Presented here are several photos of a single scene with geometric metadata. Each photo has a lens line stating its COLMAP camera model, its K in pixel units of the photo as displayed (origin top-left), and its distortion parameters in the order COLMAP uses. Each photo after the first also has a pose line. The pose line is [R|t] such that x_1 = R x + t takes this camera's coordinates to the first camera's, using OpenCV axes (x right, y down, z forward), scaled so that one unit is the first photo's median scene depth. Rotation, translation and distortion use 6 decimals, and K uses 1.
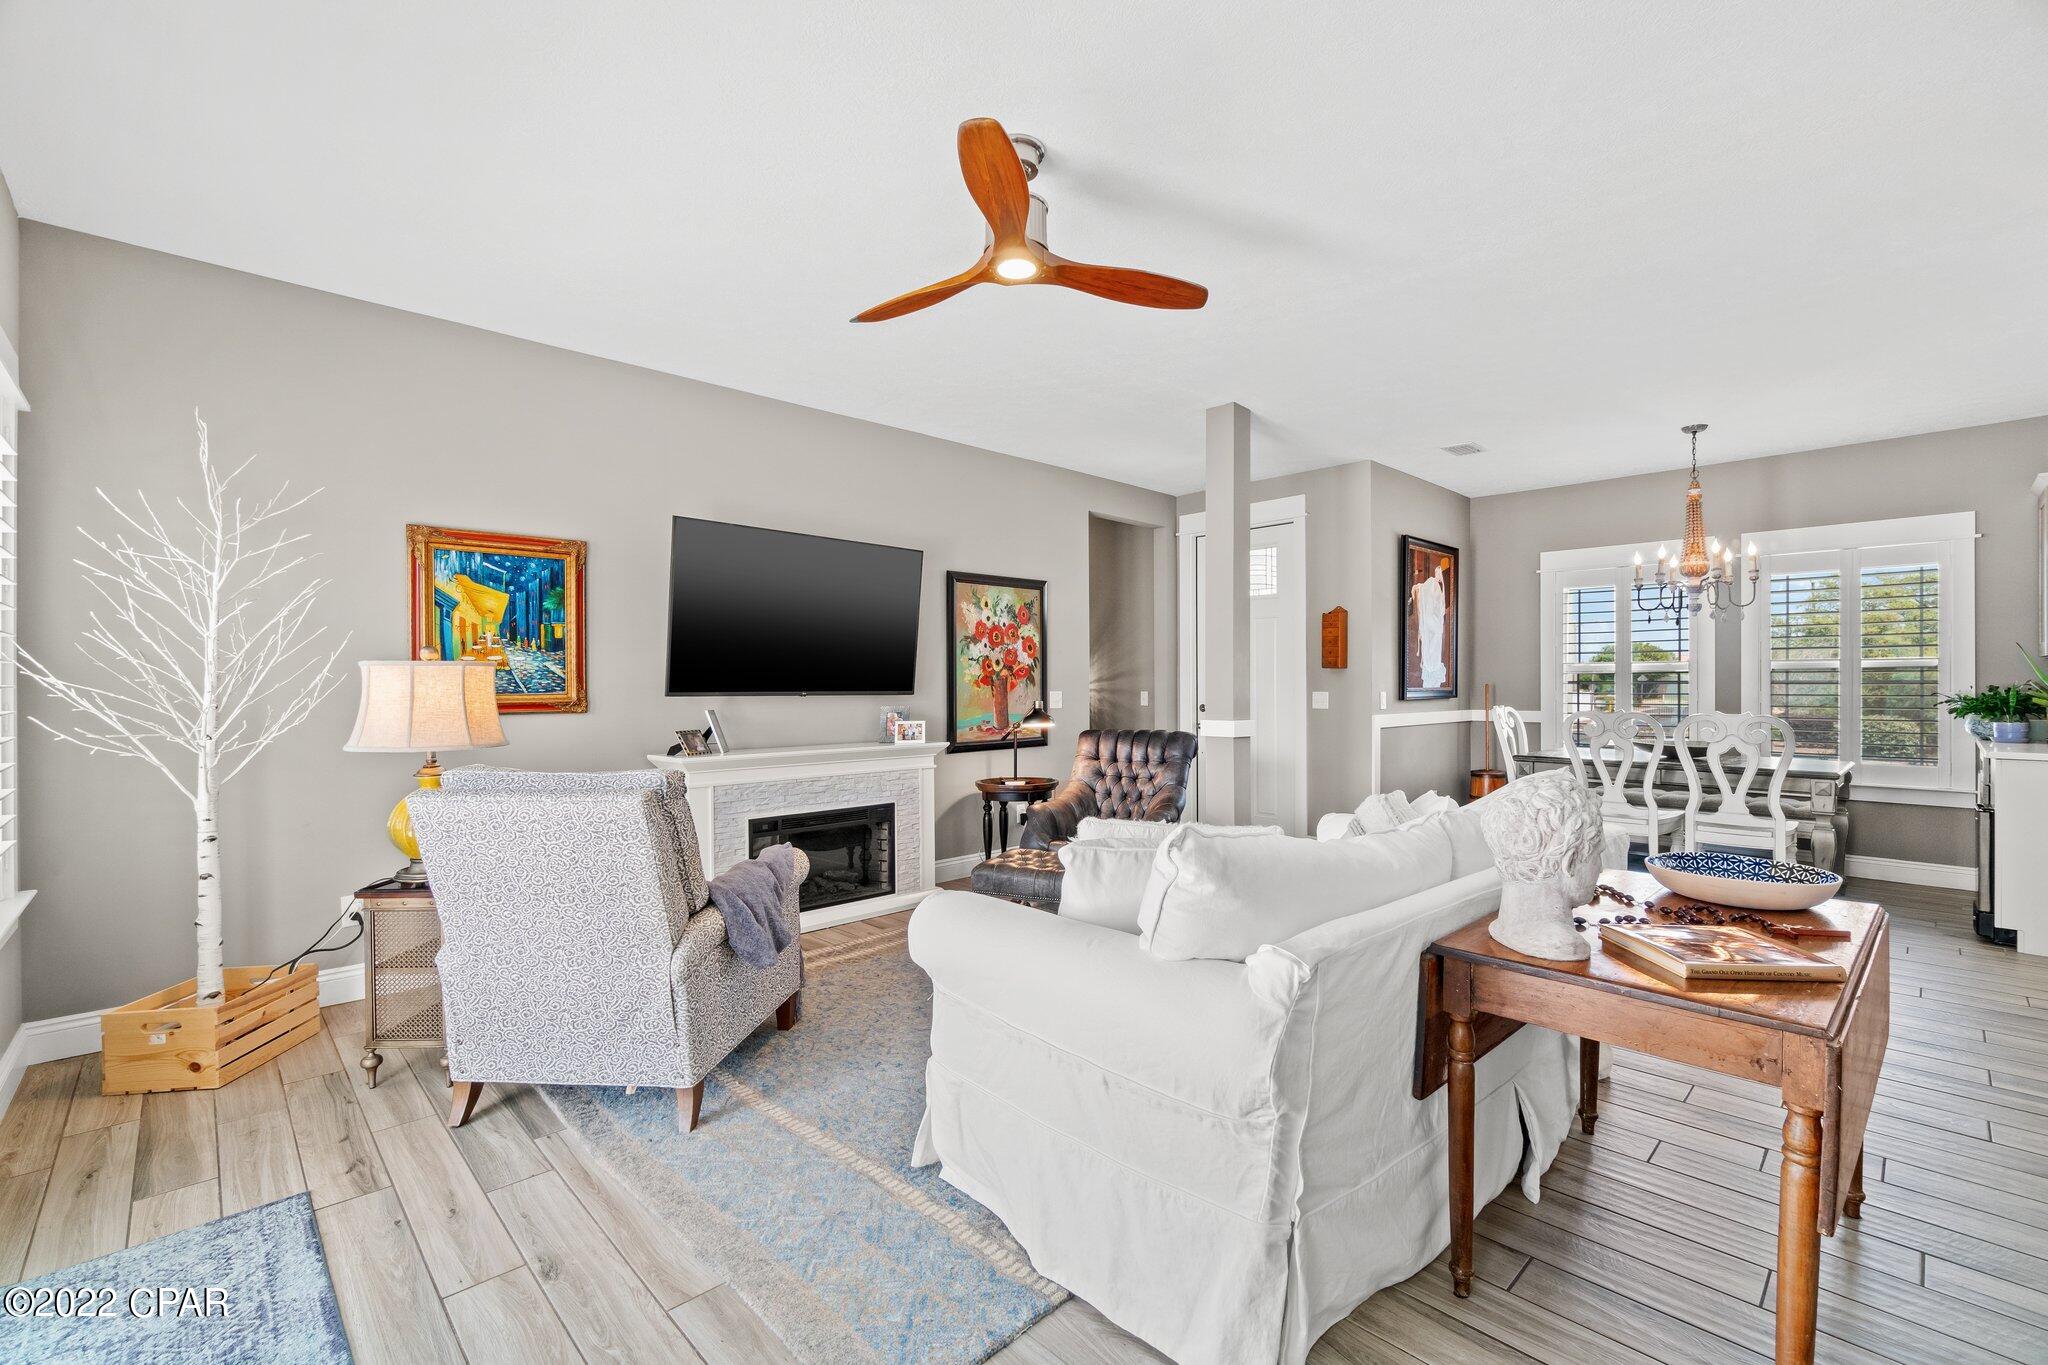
lens RADIAL K [[886.6, 0, 1022.0], [0, 886.6, 676.1], [0, 0, 1]] dist [-0.002450, 0.000359]
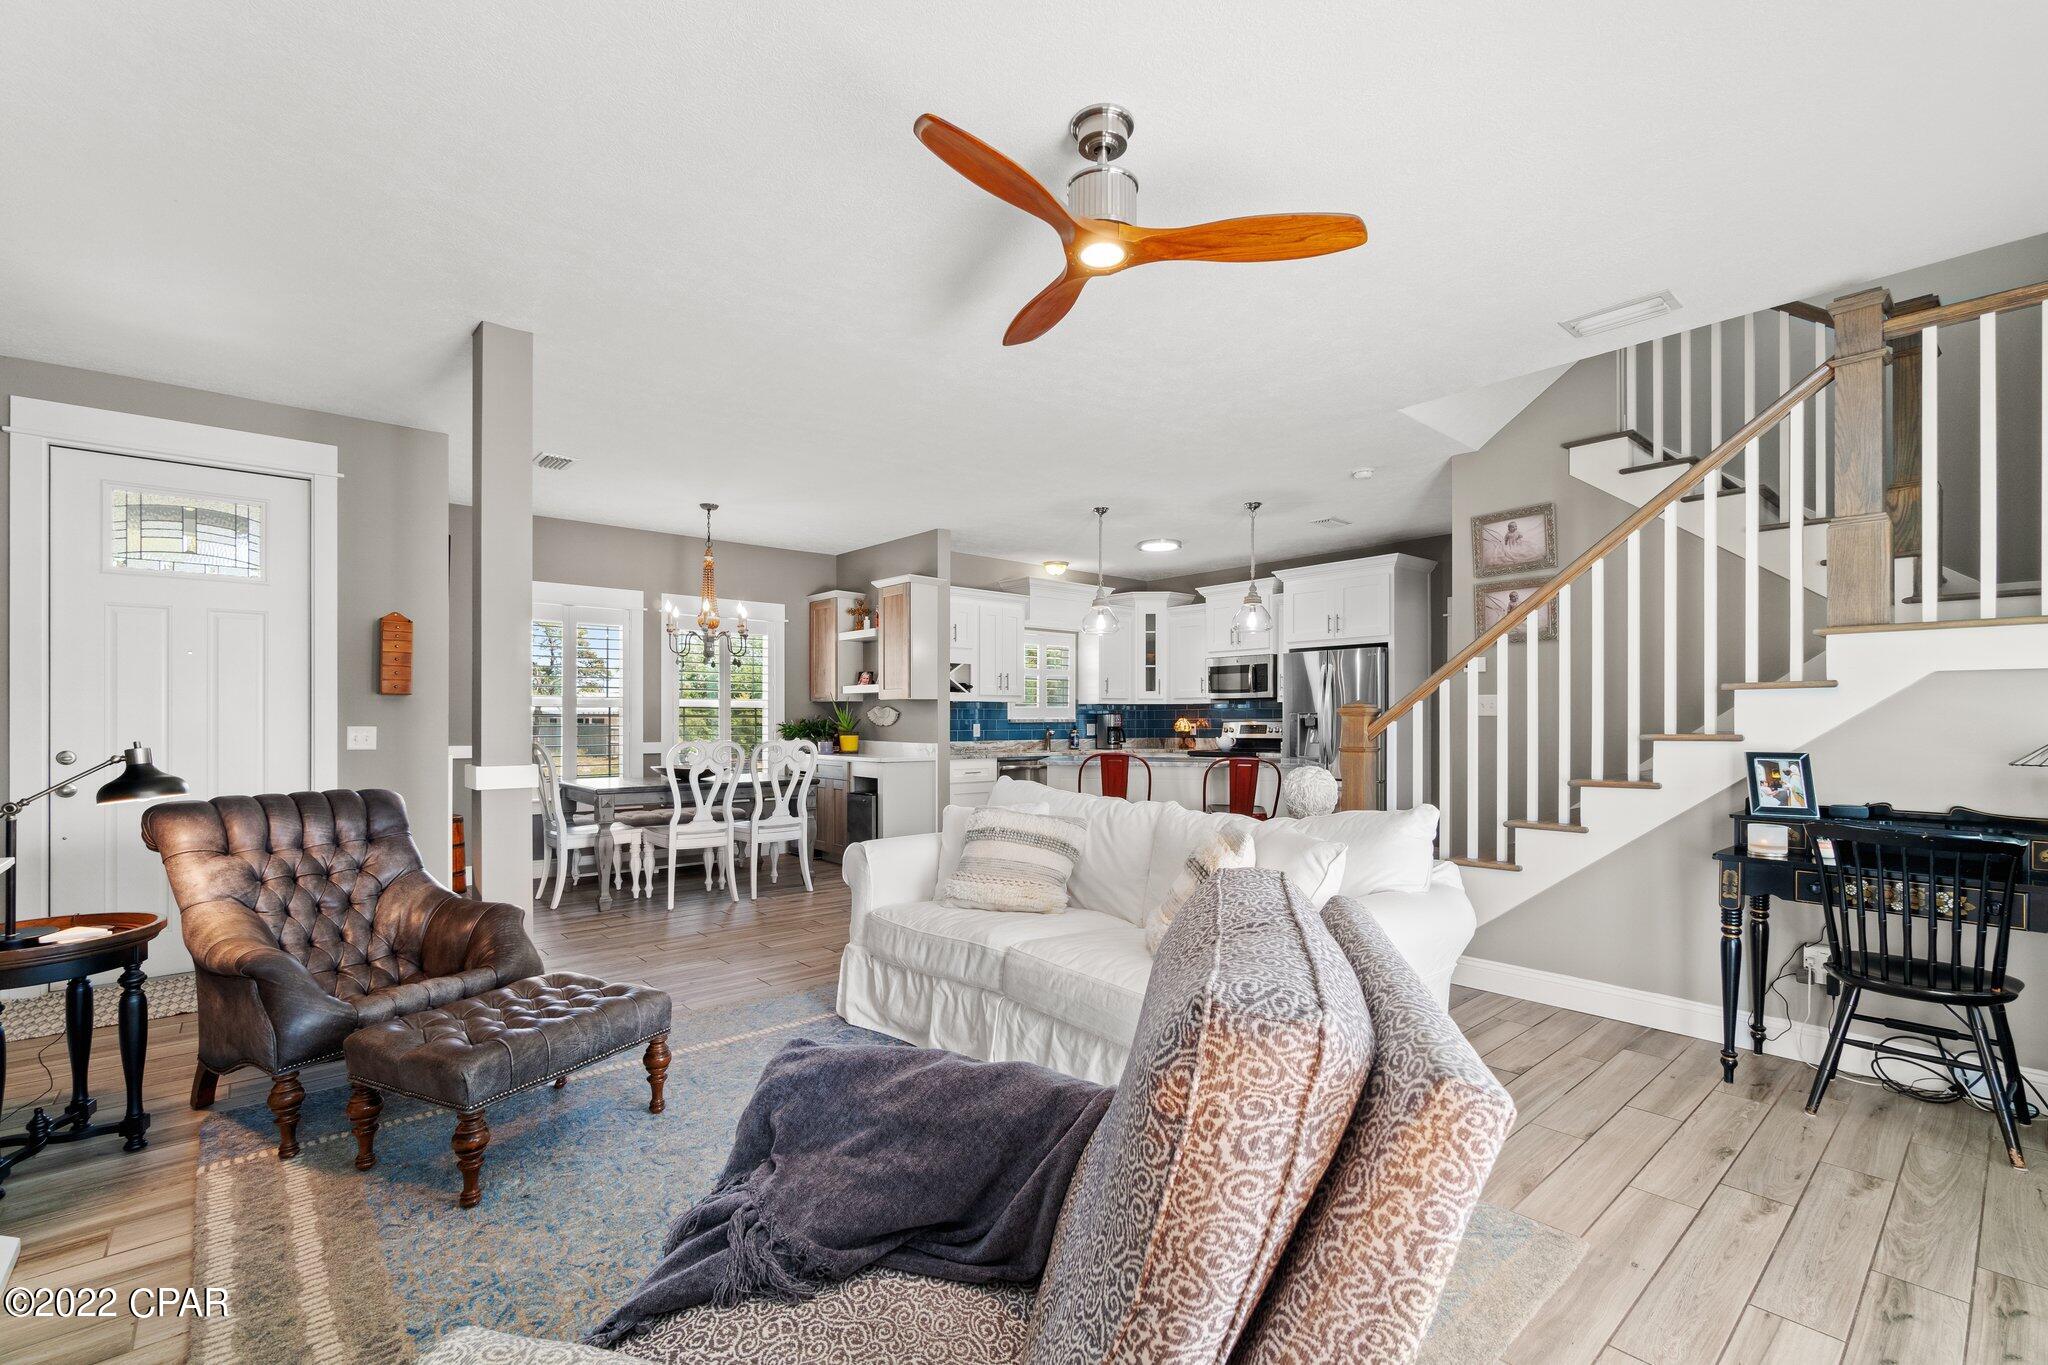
lens RADIAL K [[899.5, 0, 1031.8], [0, 899.5, 717.8], [0, 0, 1]] dist [-0.001310, -0.000182]
pose [[0.043717, 0.001434, 0.999043, -0.477757], [-0.011177, 0.999937, -0.000946, 0.006460], [-0.998981, -0.011125, 0.043730, 0.533088]]
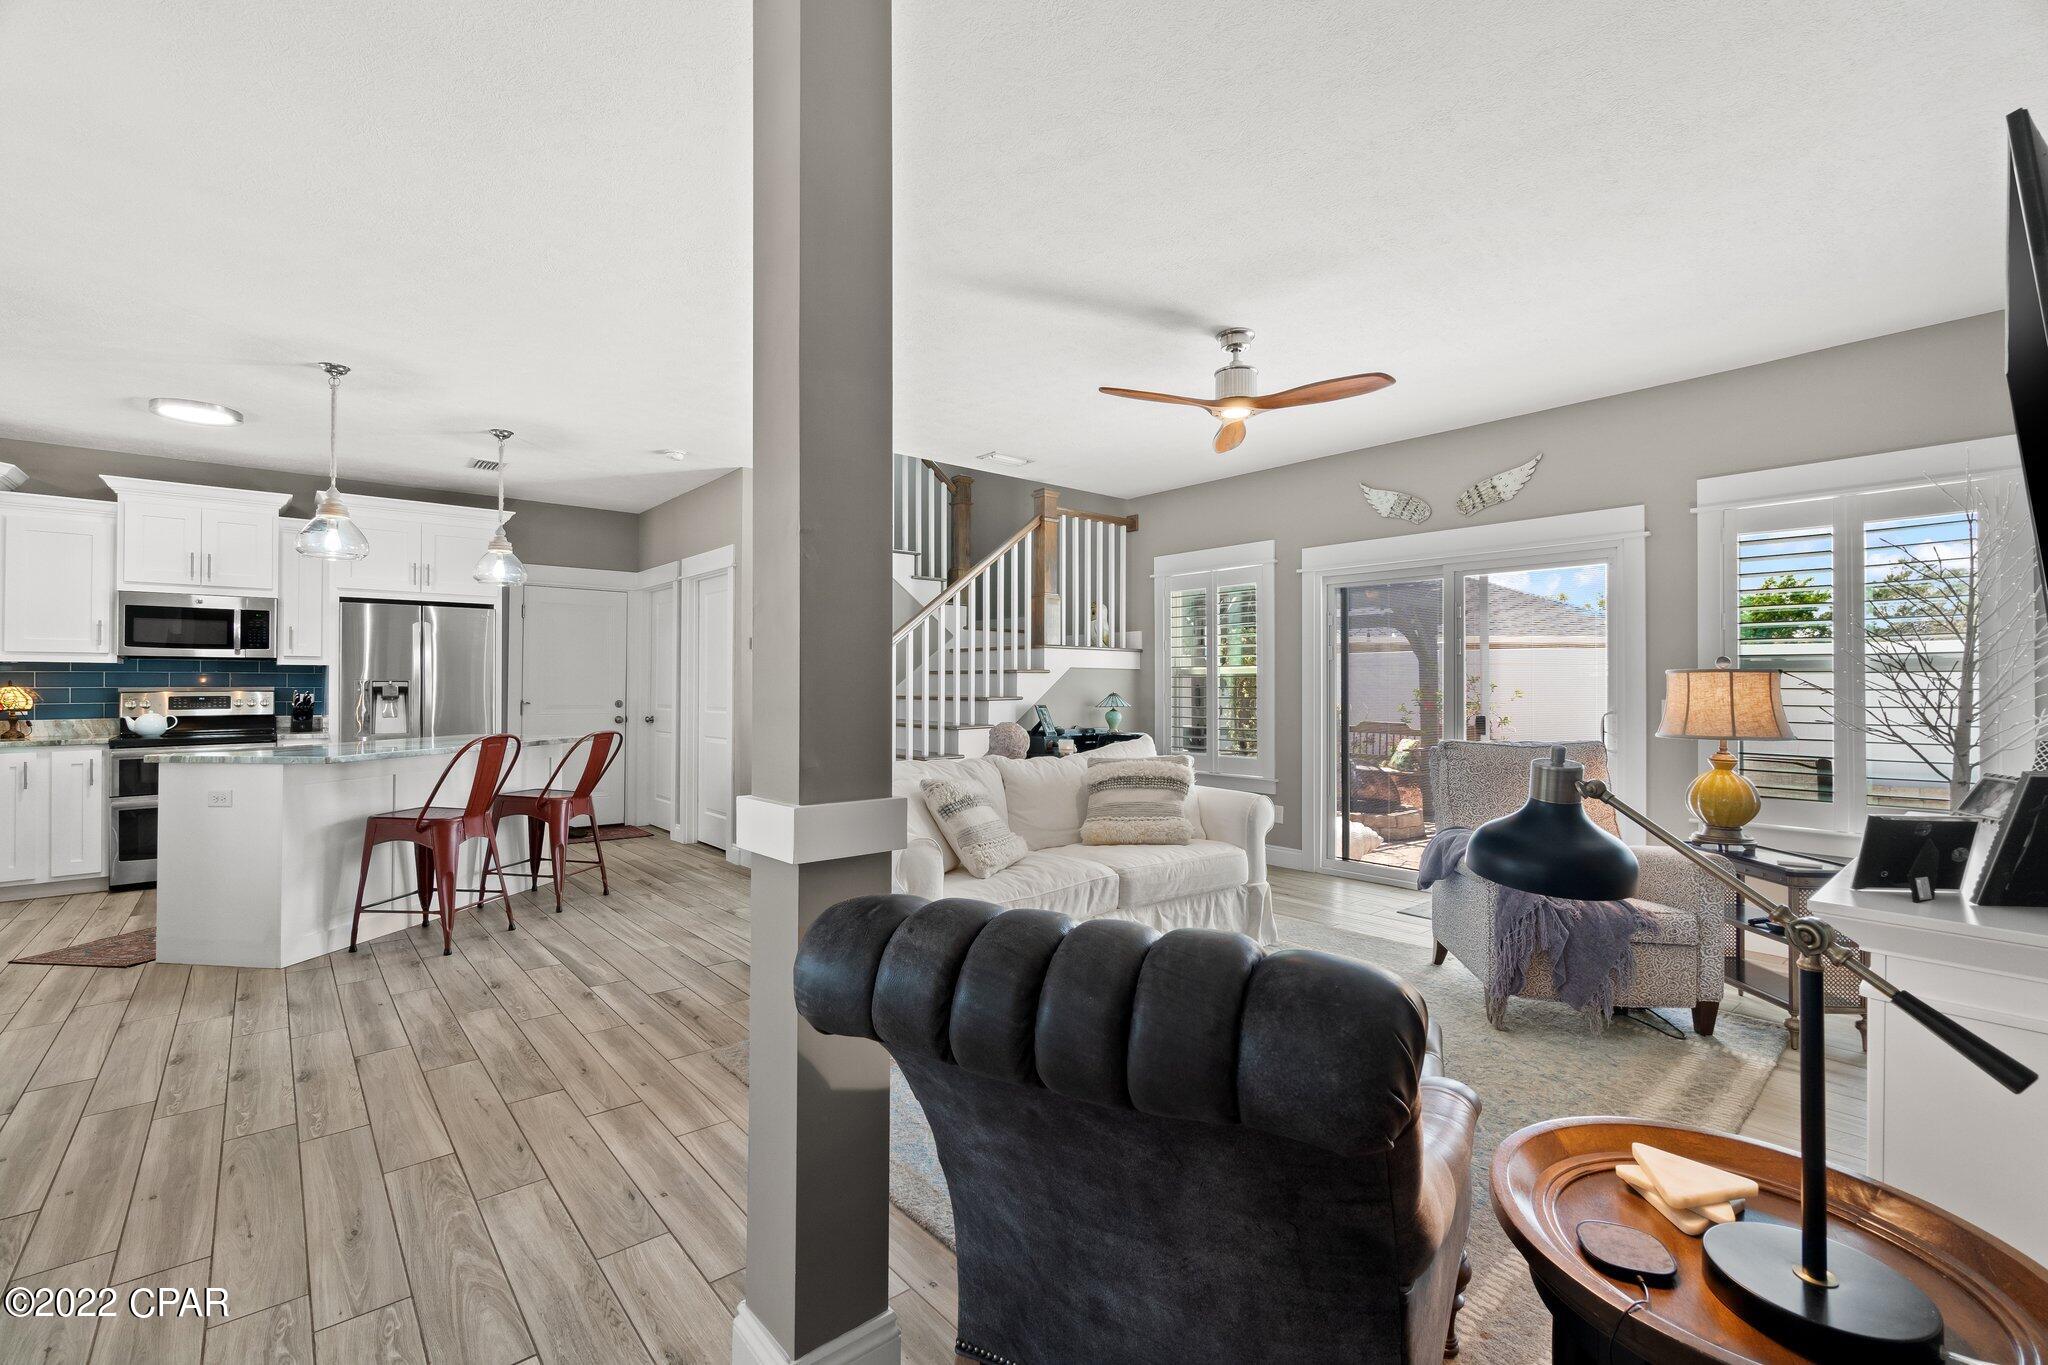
lens RADIAL K [[886.6, 0, 1022.0], [0, 886.6, 676.1], [0, 0, 1]] dist [-0.002450, 0.000359]
pose [[-0.998271, 0.000324, 0.058783, 0.139447], [-0.001061, 0.999723, -0.023523, 0.013469], [-0.058774, -0.023544, -0.997994, 1.302052]]
